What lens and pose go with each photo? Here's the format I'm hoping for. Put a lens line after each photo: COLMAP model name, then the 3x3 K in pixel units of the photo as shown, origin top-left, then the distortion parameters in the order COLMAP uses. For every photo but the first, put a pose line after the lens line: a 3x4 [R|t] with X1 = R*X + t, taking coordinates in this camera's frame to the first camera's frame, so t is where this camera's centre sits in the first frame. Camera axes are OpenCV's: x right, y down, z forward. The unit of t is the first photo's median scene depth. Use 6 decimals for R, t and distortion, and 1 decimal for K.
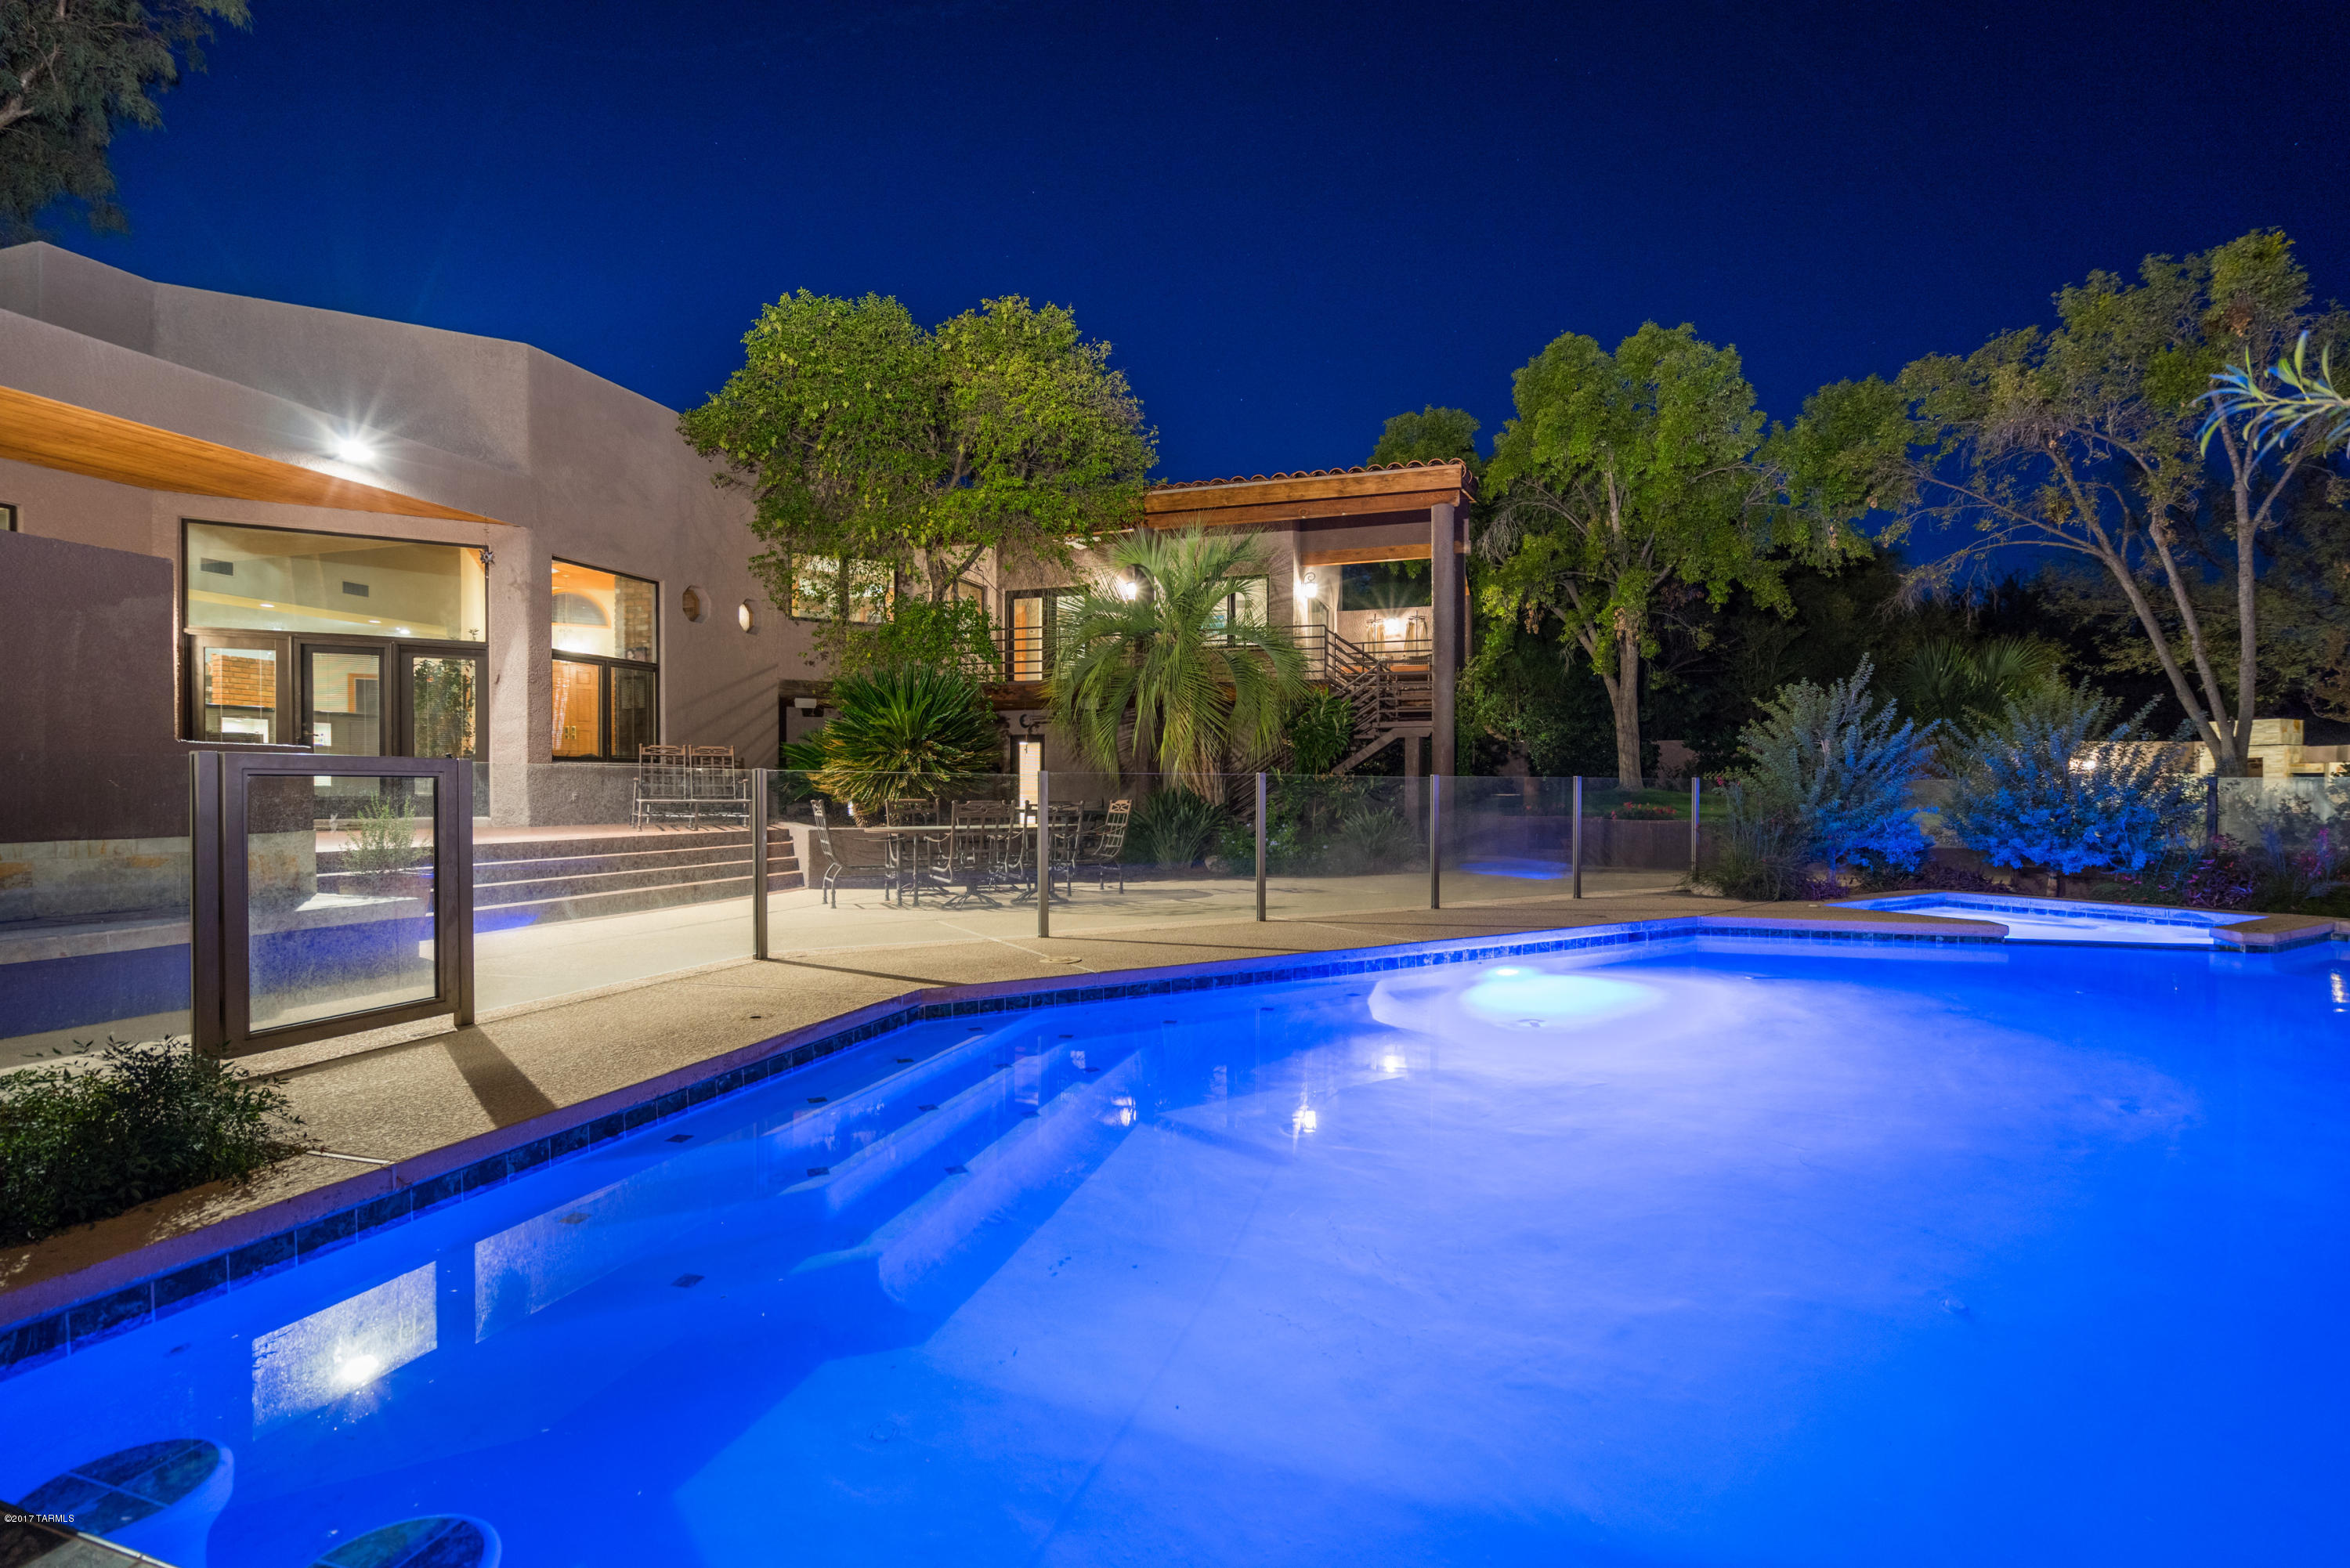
lens RADIAL K [[1063.4, 0, 1169.2], [0, 1063.4, 788.3], [0, 0, 1]] dist [-0.003321, 0.001050]
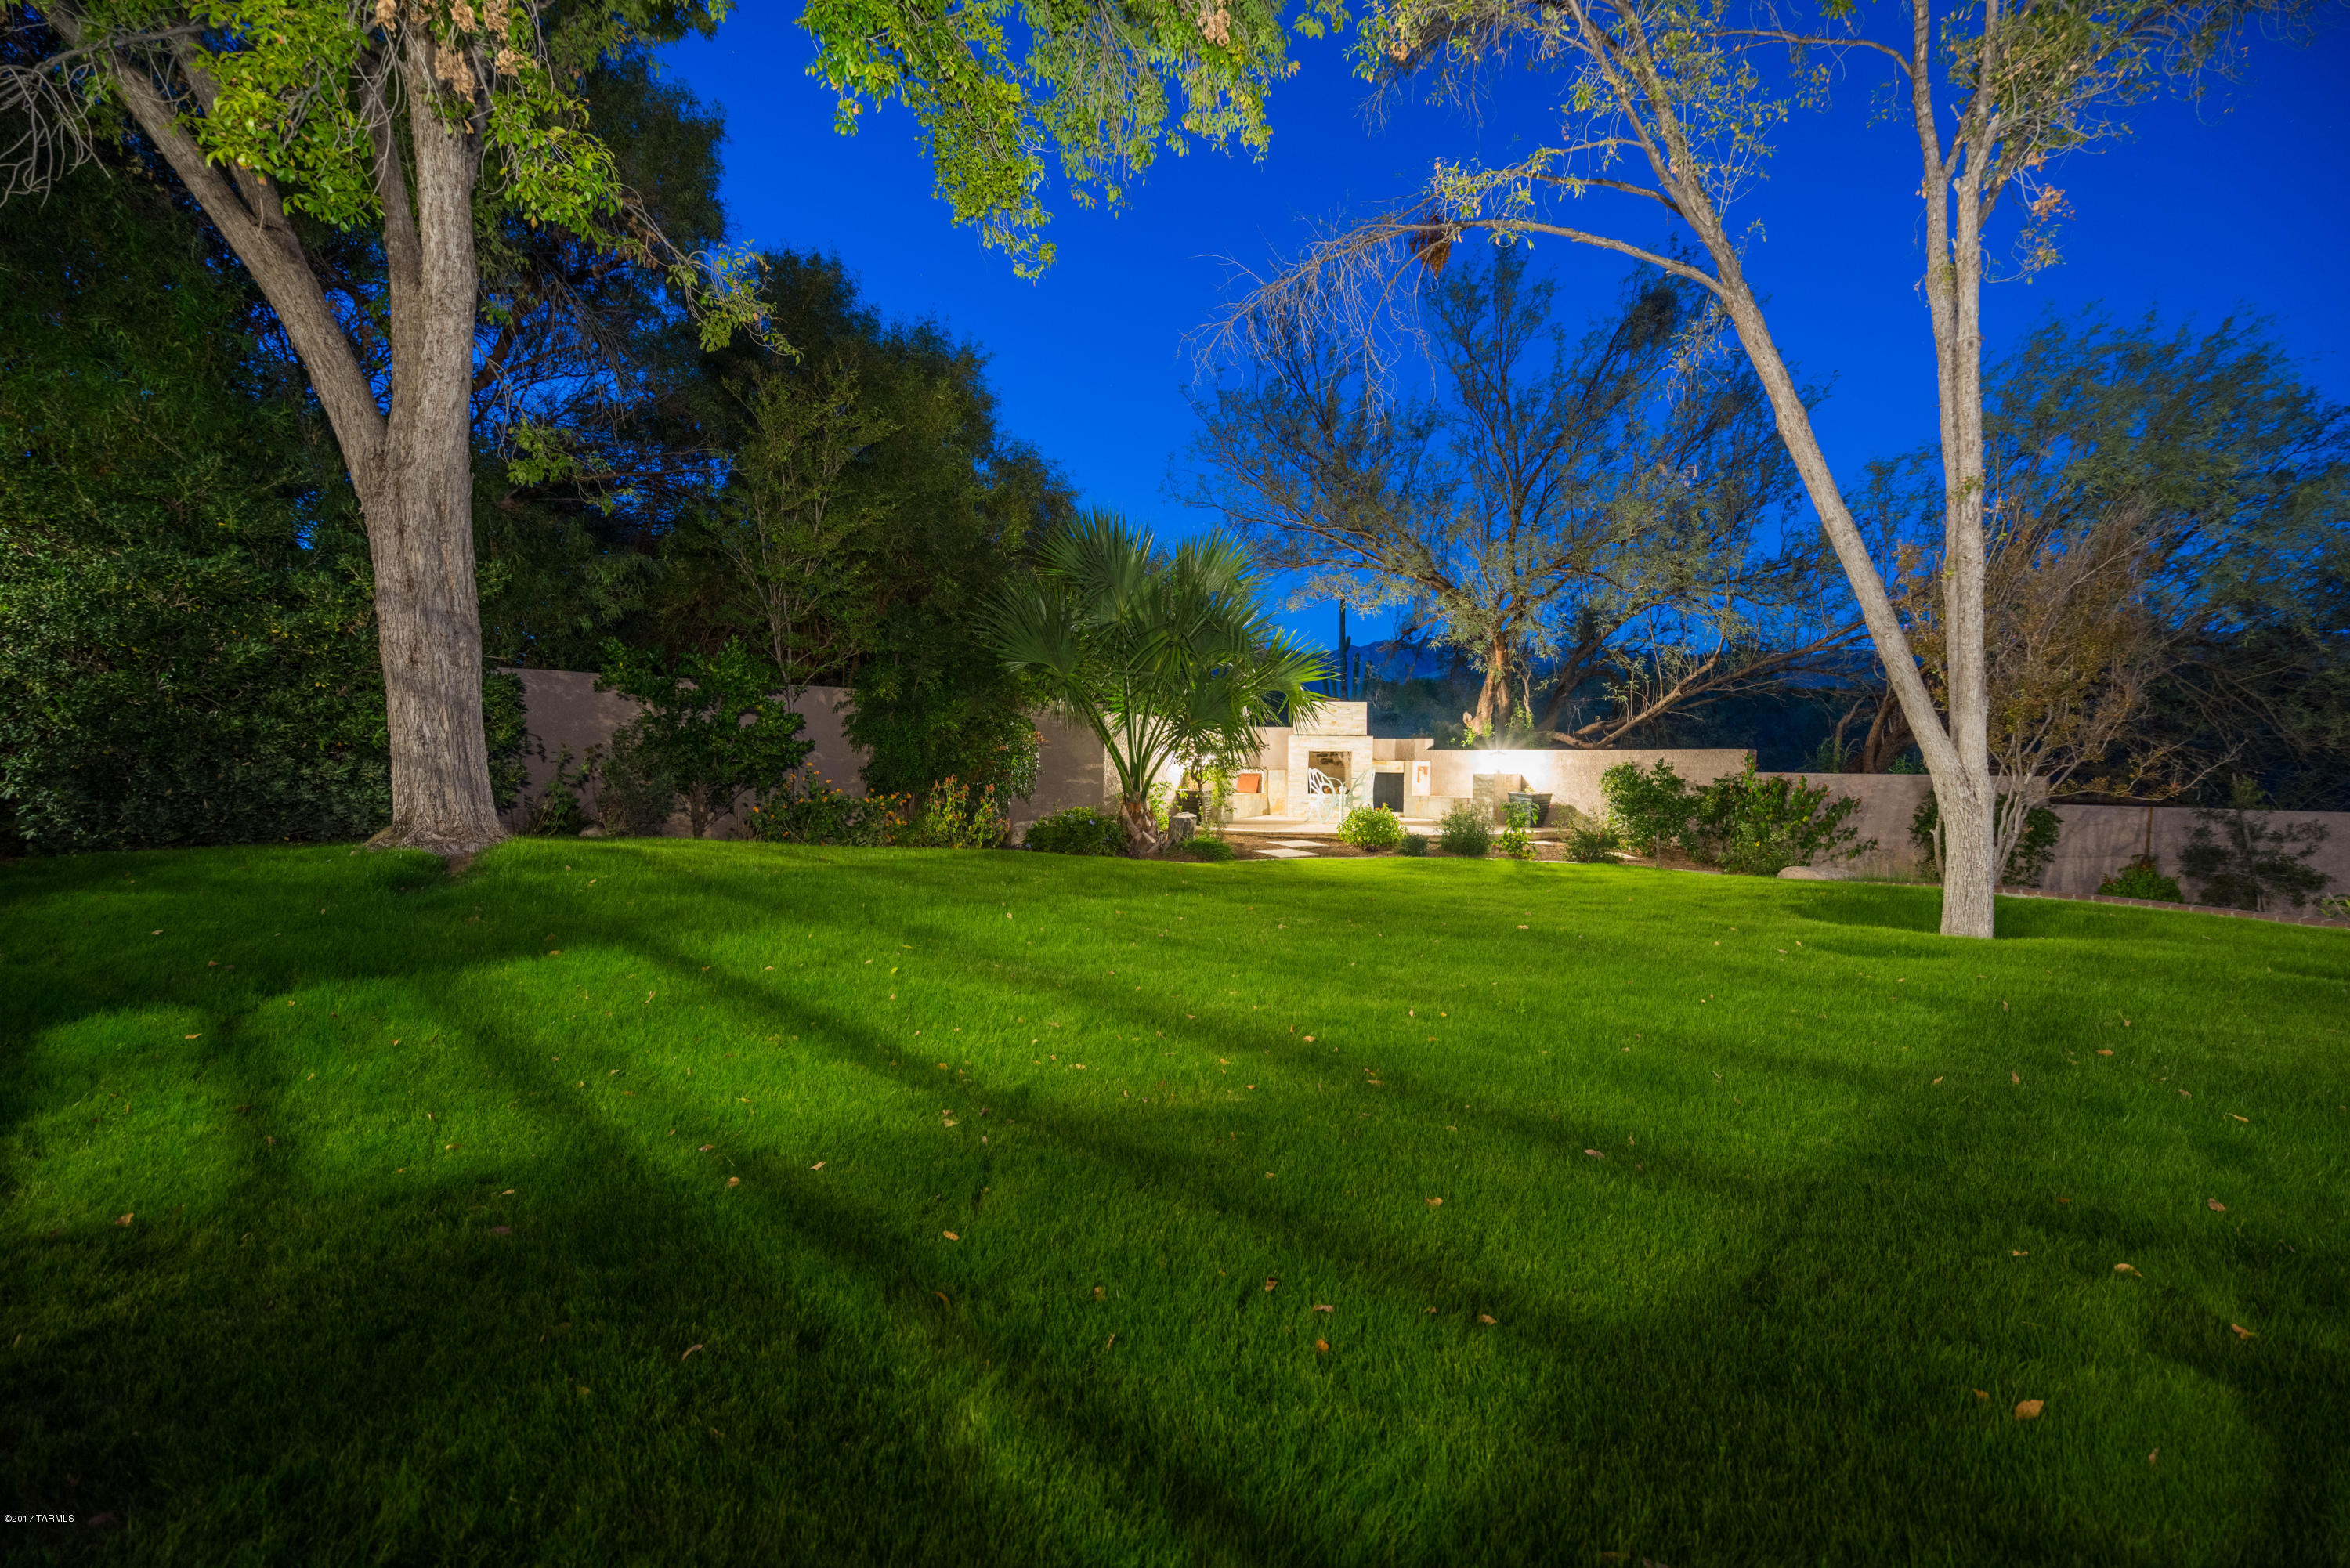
lens RADIAL K [[1063.4, 0, 1166.5], [0, 1063.4, 774.0], [0, 0, 1]] dist [-0.003321, 0.001050]
pose [[0.501320, -0.007309, 0.865231, 0.435422], [-0.003401, 0.999940, 0.010417, -0.025731], [-0.865255, -0.008165, 0.501265, 1.044537]]
